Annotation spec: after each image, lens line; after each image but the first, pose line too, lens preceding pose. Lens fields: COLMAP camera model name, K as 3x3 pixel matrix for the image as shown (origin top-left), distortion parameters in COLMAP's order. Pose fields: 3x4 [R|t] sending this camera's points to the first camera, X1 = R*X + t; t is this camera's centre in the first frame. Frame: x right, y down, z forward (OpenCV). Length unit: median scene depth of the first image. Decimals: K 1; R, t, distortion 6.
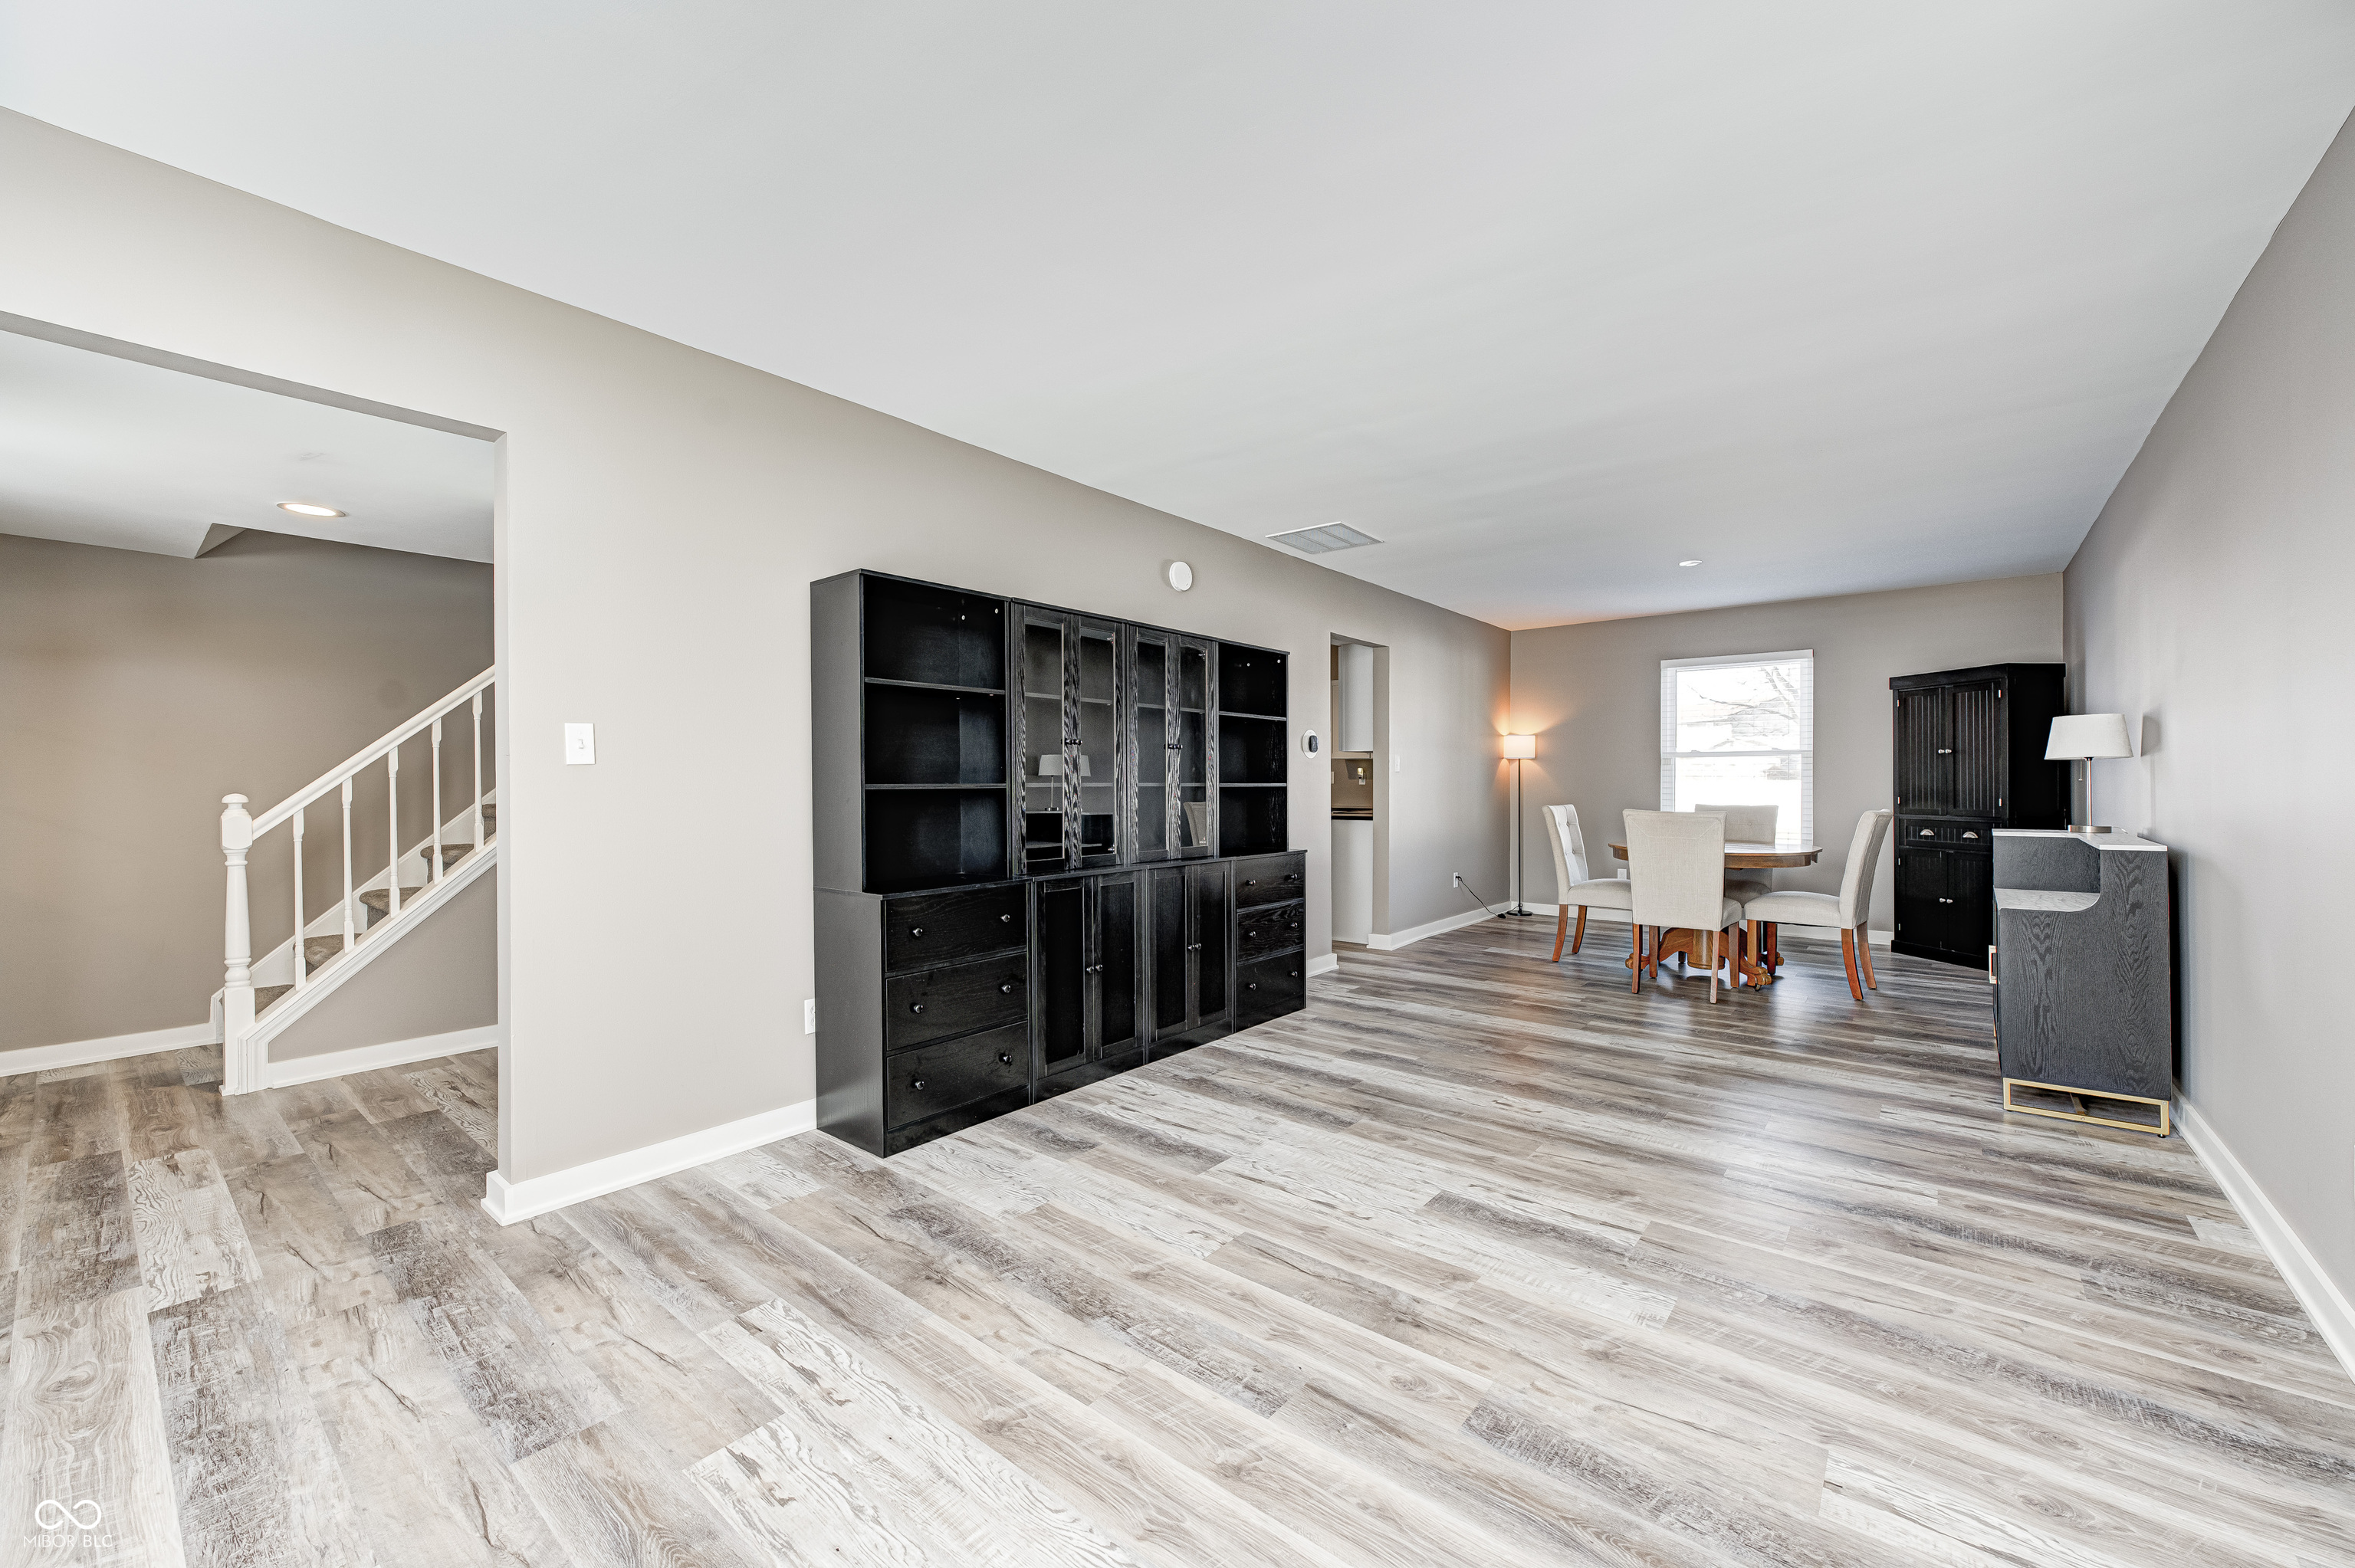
lens RADIAL K [[923.6, 0, 1176.4], [0, 923.6, 783.4], [0, 0, 1]] dist [0.001231, 0.000061]
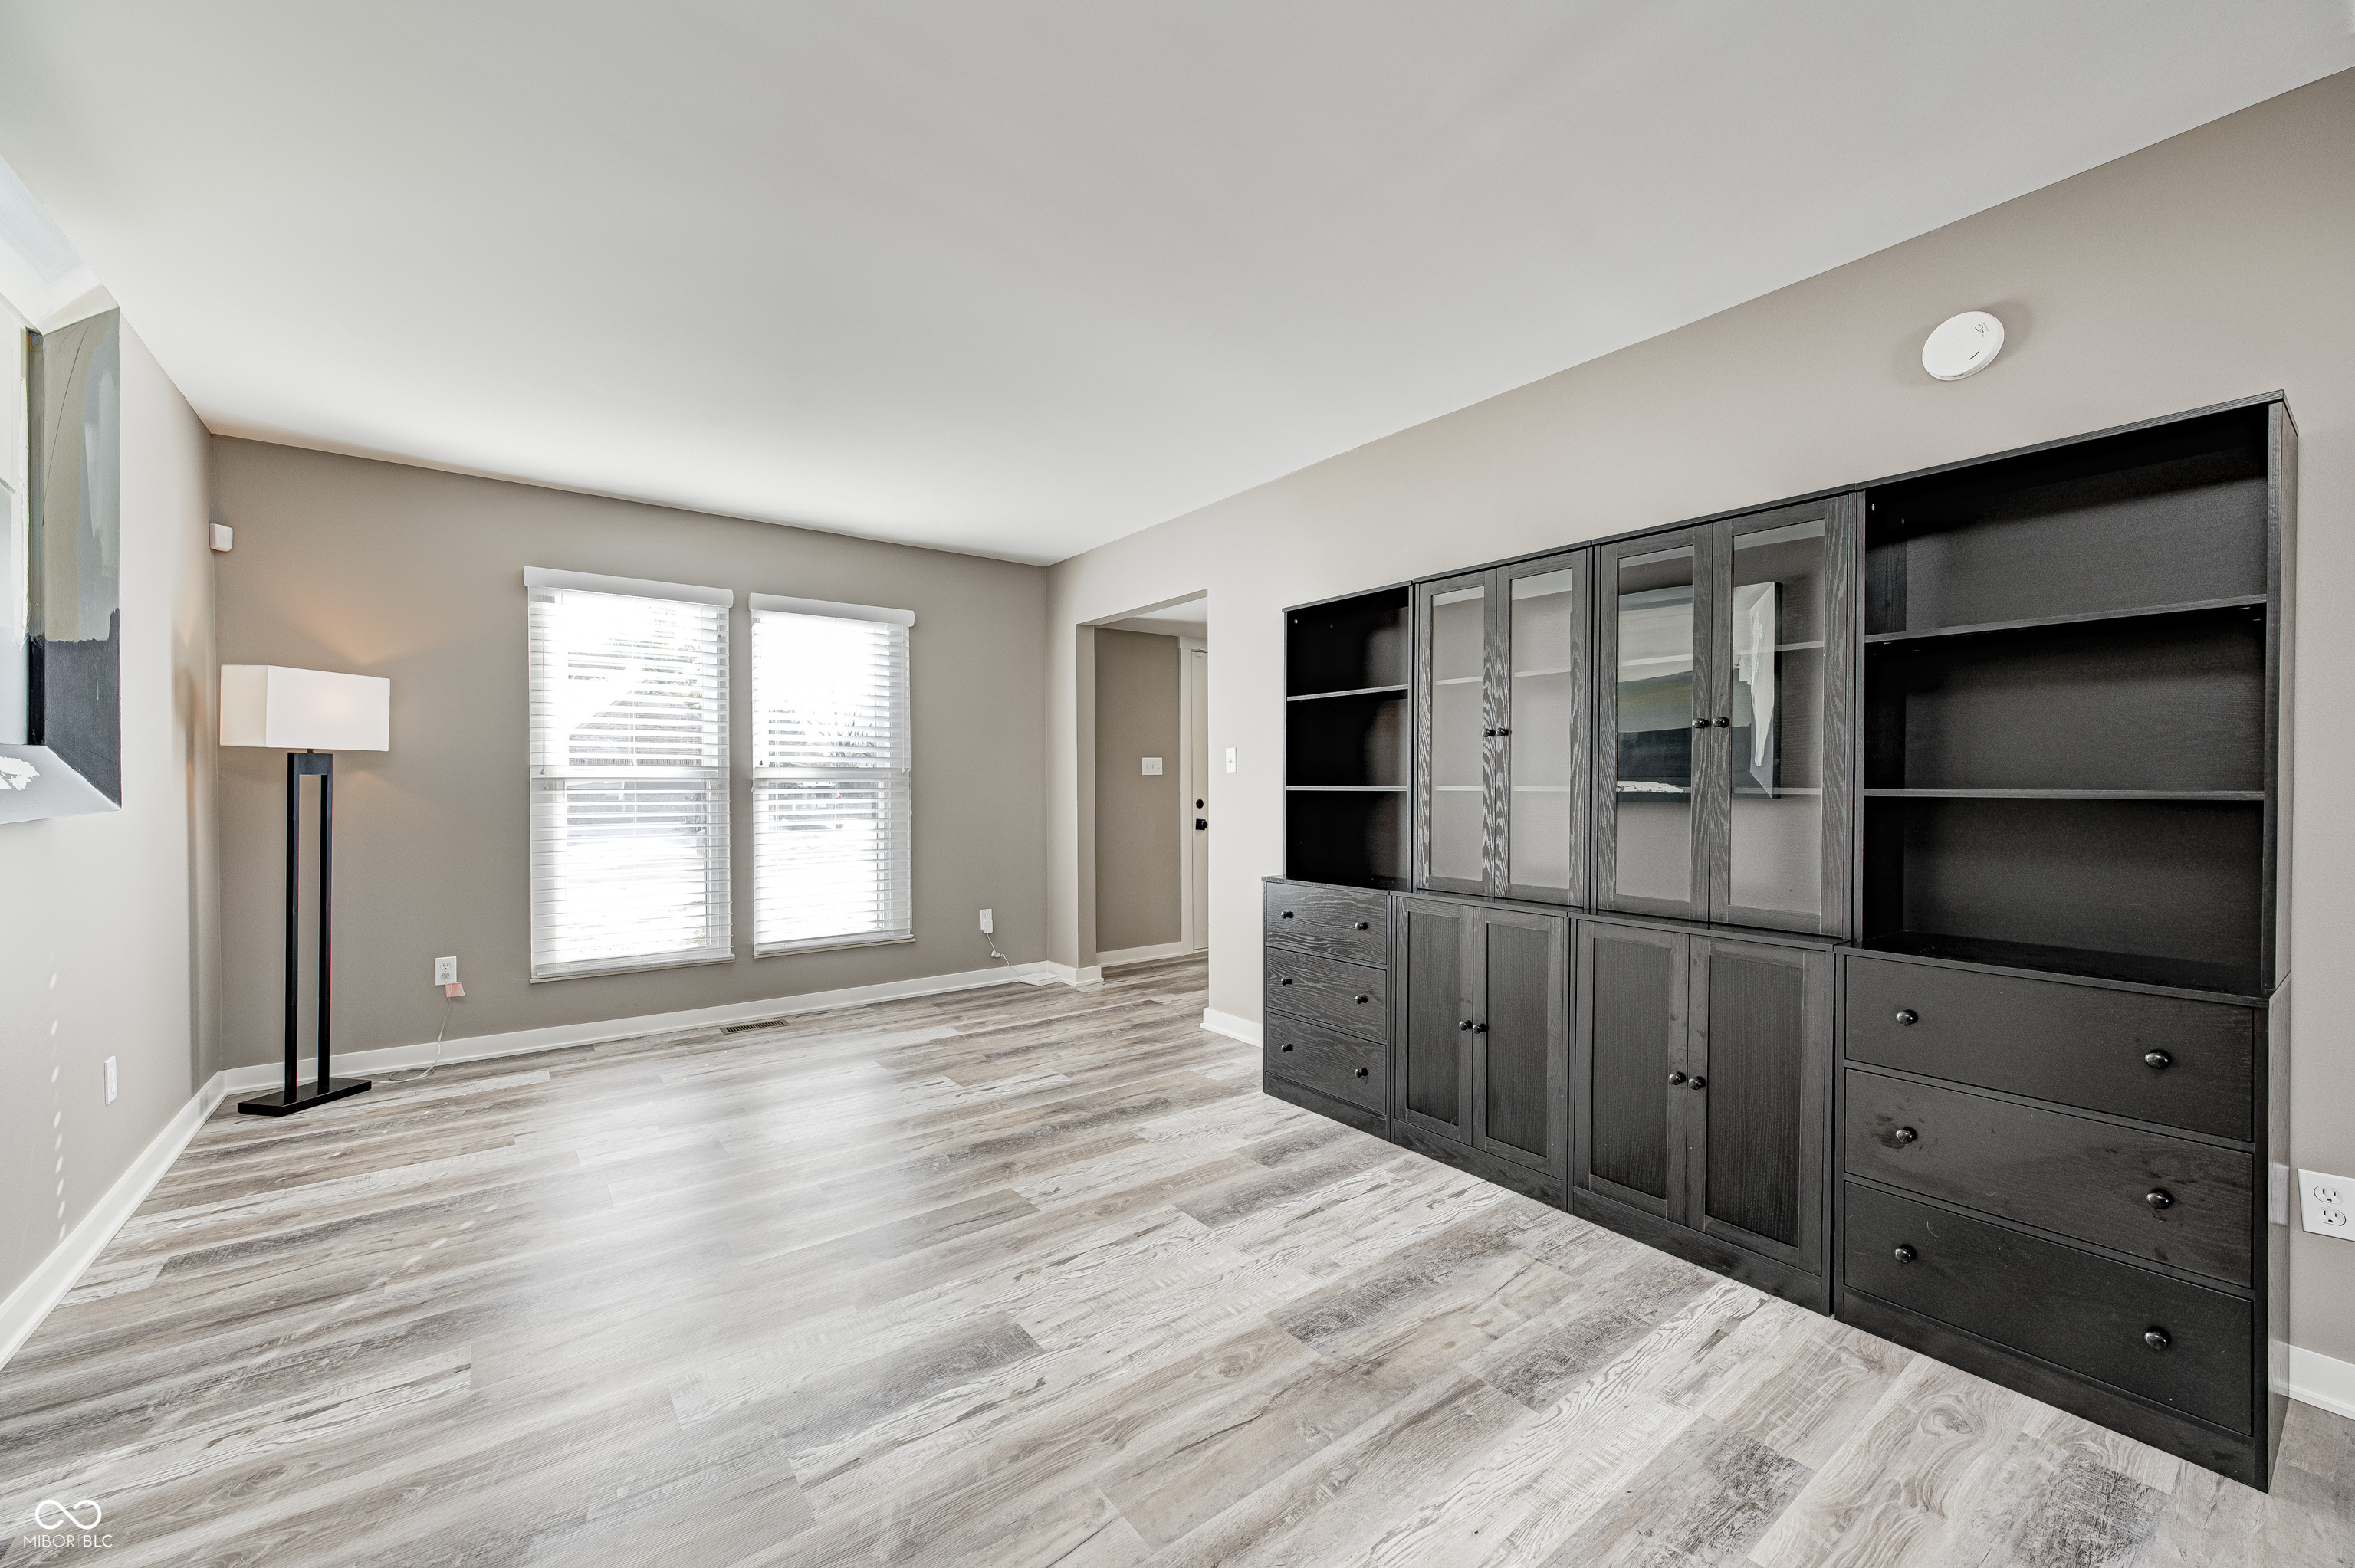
lens RADIAL K [[923.6, 0, 1184.9], [0, 923.6, 789.9], [0, 0, 1]] dist [0.001231, 0.000061]
pose [[-0.227896, 0.009918, -0.973635, 0.903718], [-0.000080, 0.999948, 0.010205, -0.007475], [0.973685, 0.002403, -0.227883, 1.190614]]
